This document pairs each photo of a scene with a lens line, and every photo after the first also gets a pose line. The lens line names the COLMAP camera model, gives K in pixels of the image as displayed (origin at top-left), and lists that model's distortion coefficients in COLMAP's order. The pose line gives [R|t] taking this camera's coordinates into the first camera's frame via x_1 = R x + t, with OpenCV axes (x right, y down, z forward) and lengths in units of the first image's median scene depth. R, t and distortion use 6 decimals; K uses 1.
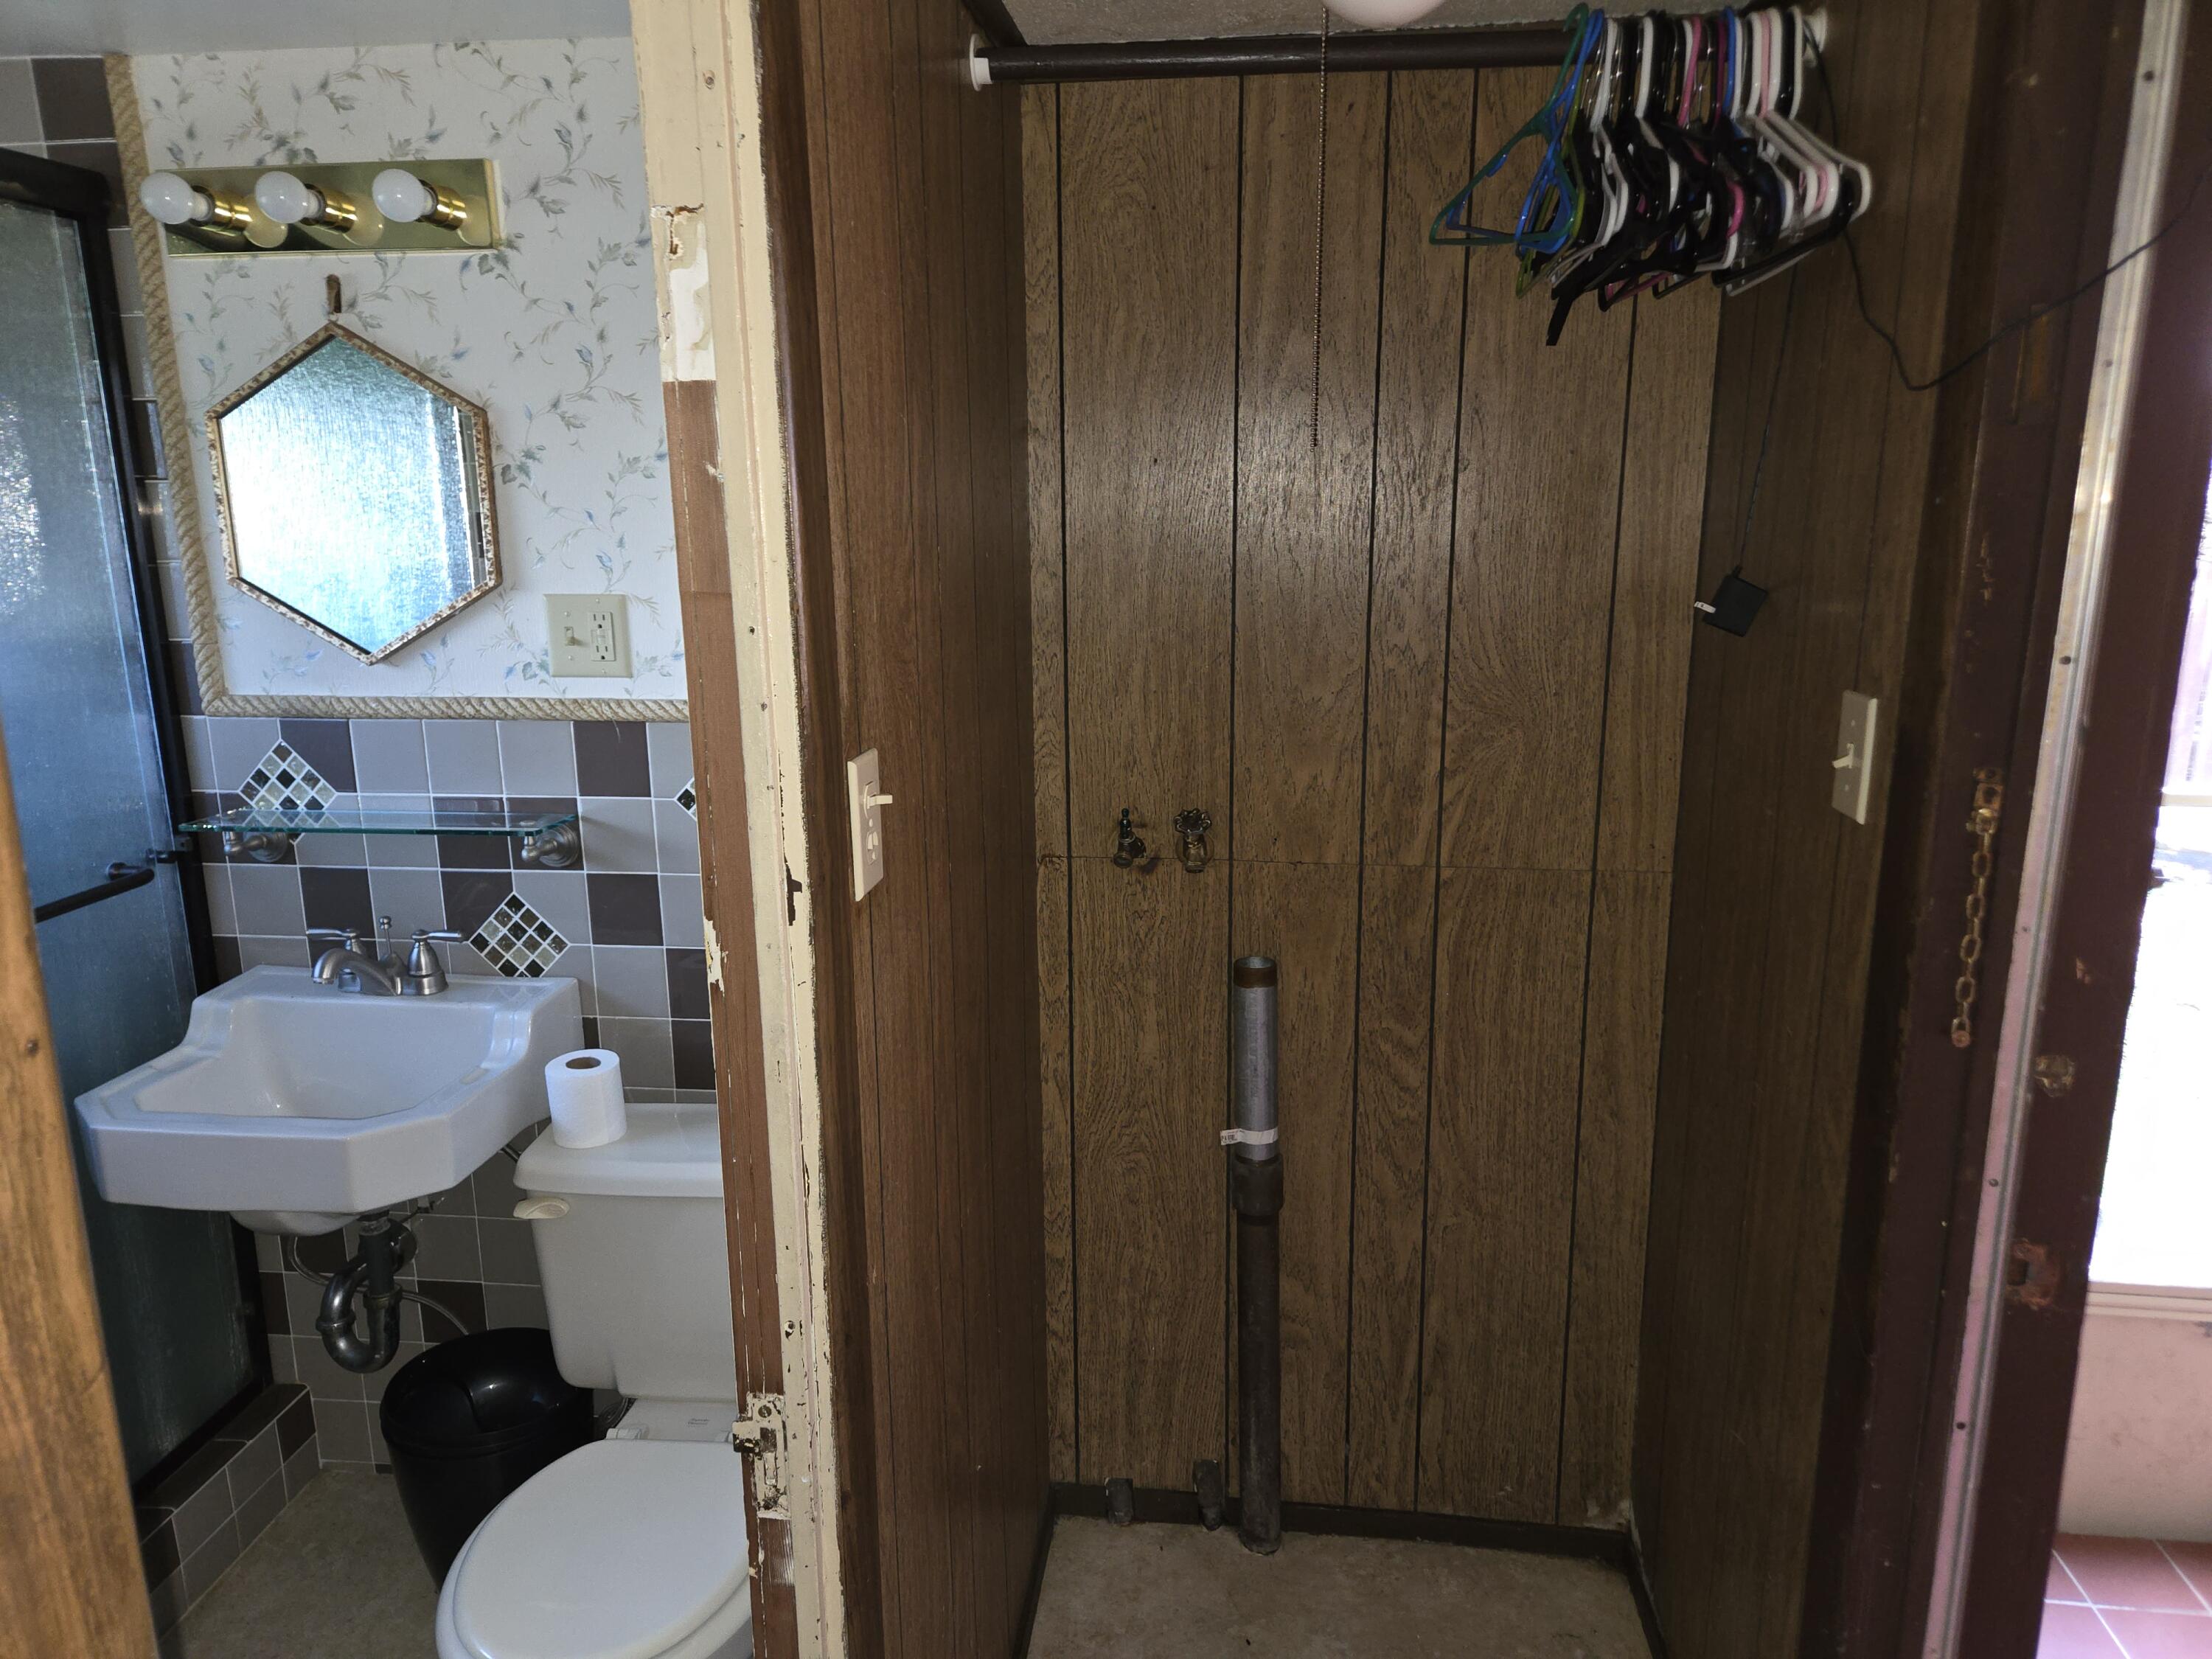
lens RADIAL K [[1493.8, 0, 1075.0], [0, 1493.8, 818.9], [0, 0, 1]] dist [0.069425, -0.051007]
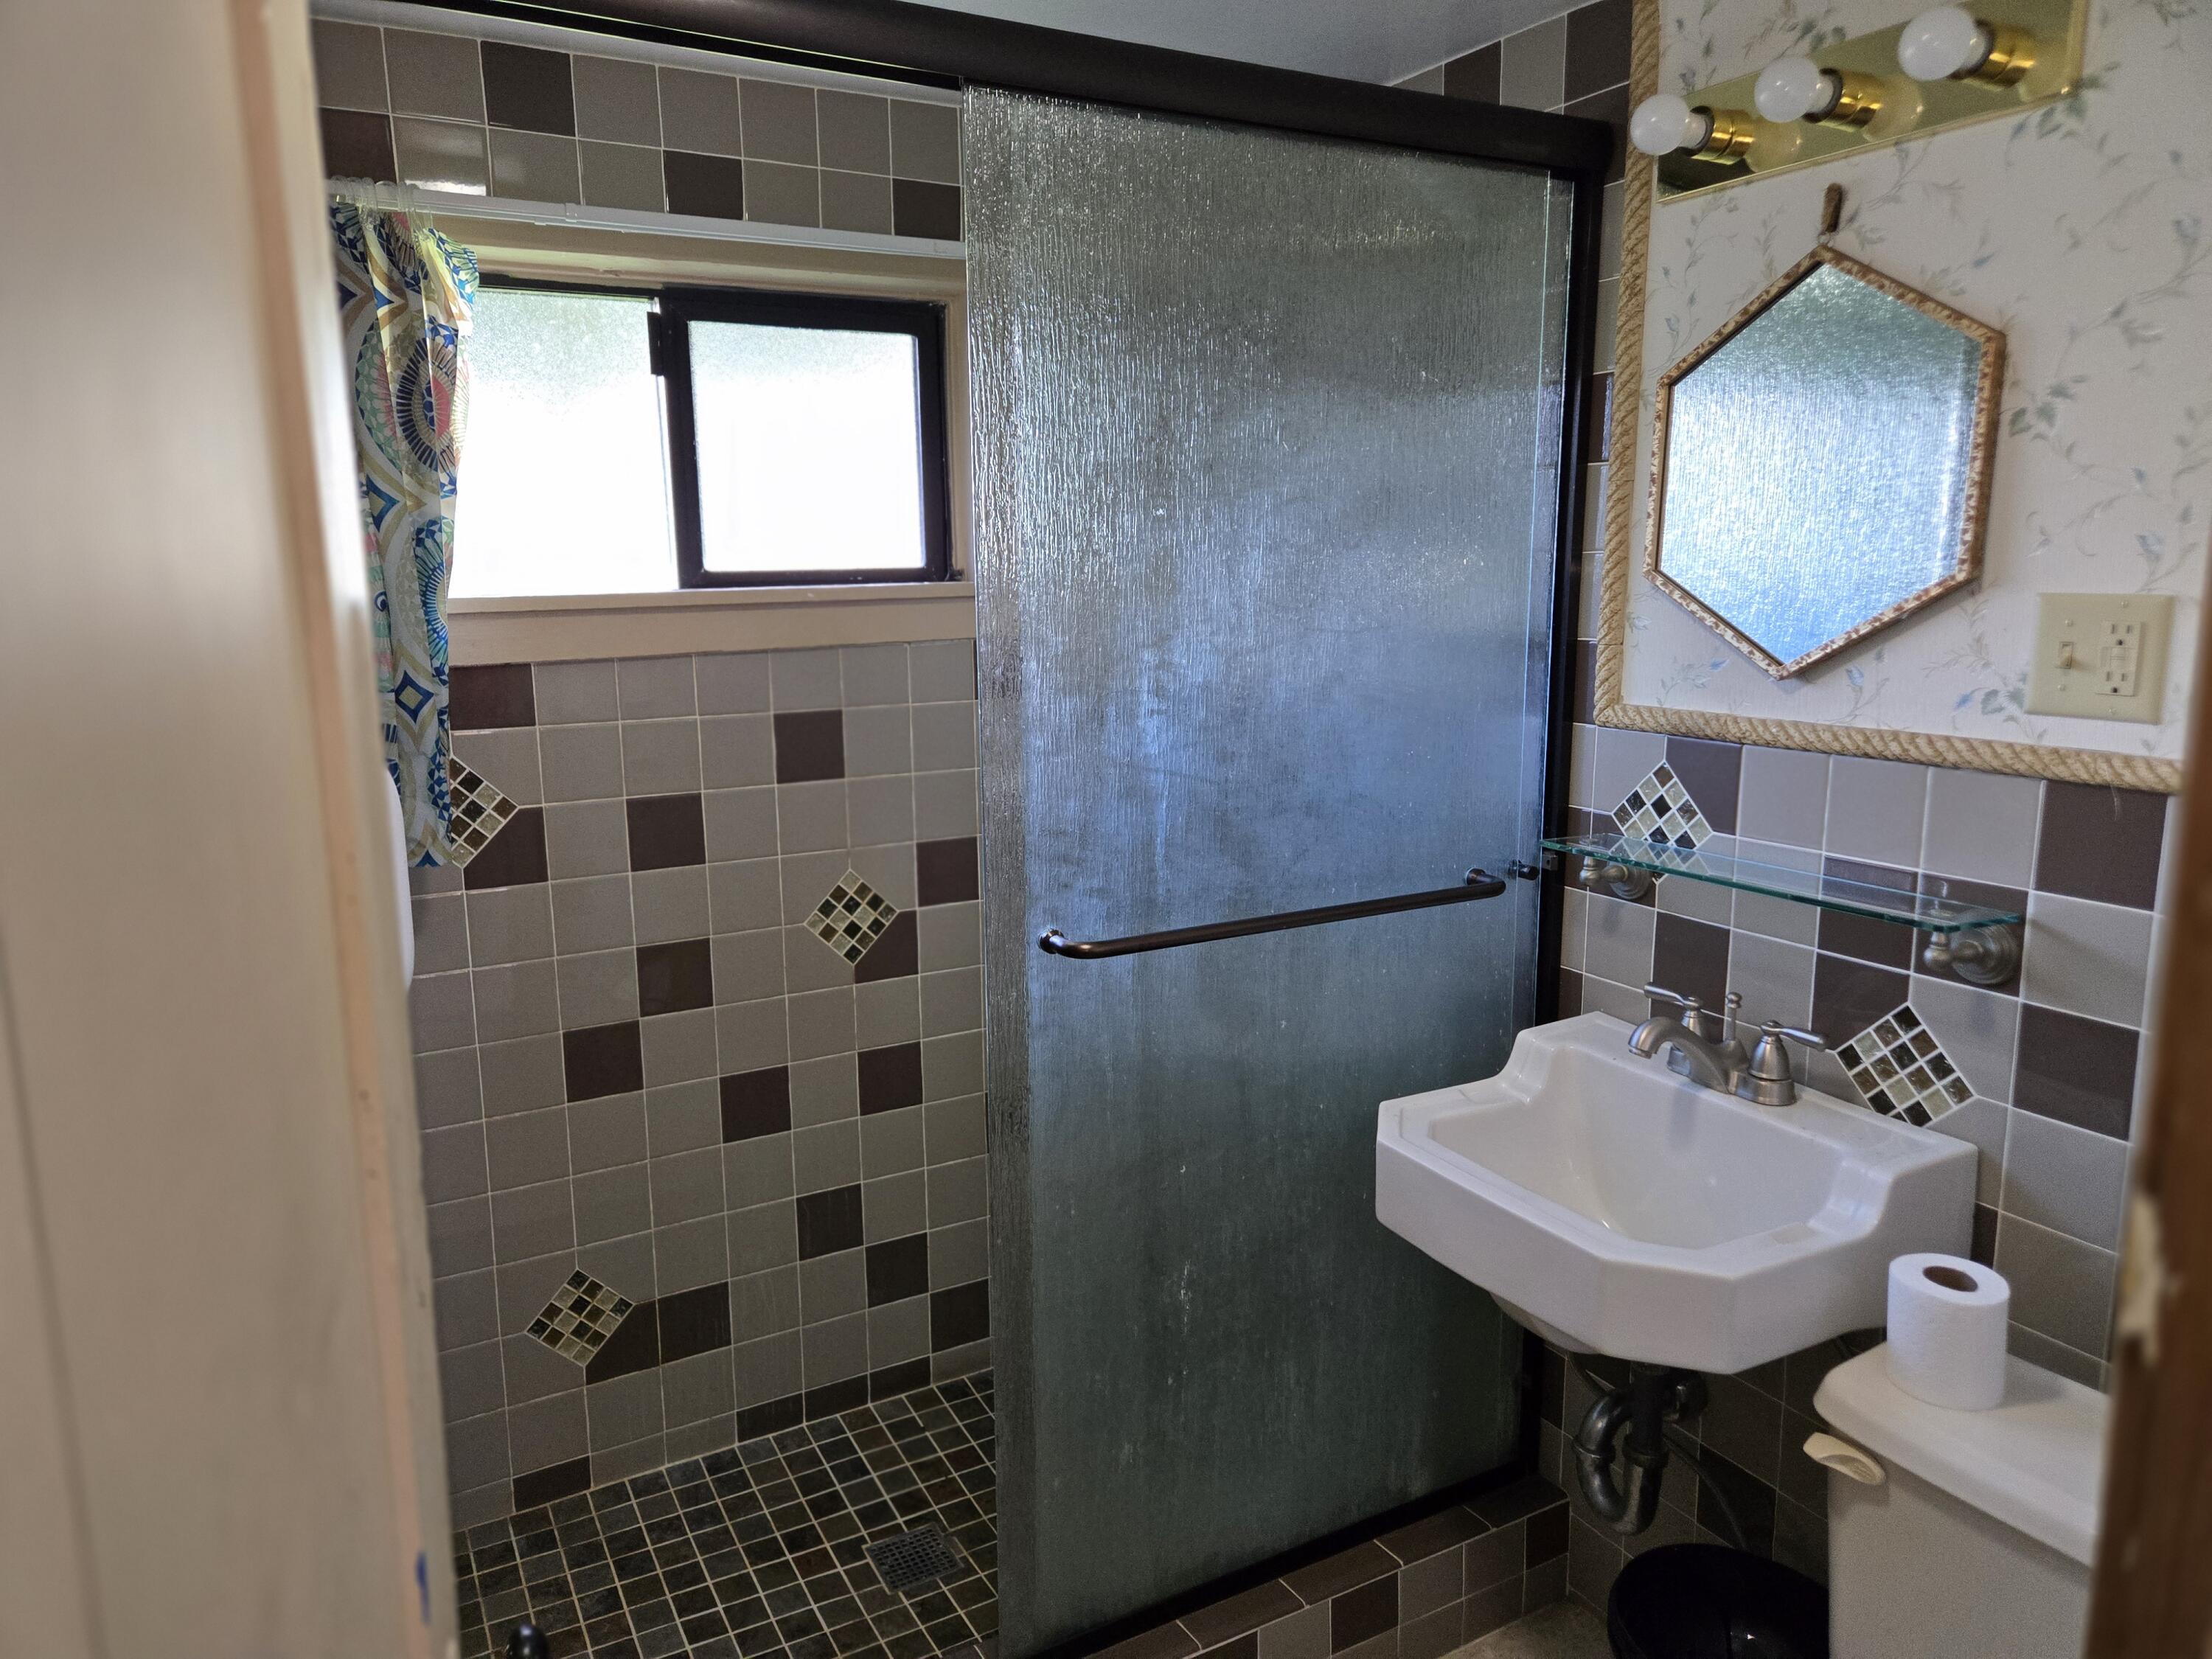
lens RADIAL K [[1493.8, 0, 1075.0], [0, 1493.8, 818.9], [0, 0, 1]] dist [0.069425, -0.051007]
pose [[0.590741, 0.149047, -0.792975, -0.043010], [-0.178985, 0.982512, 0.051334, -0.004288], [0.786759, 0.111605, 0.607087, 0.234085]]
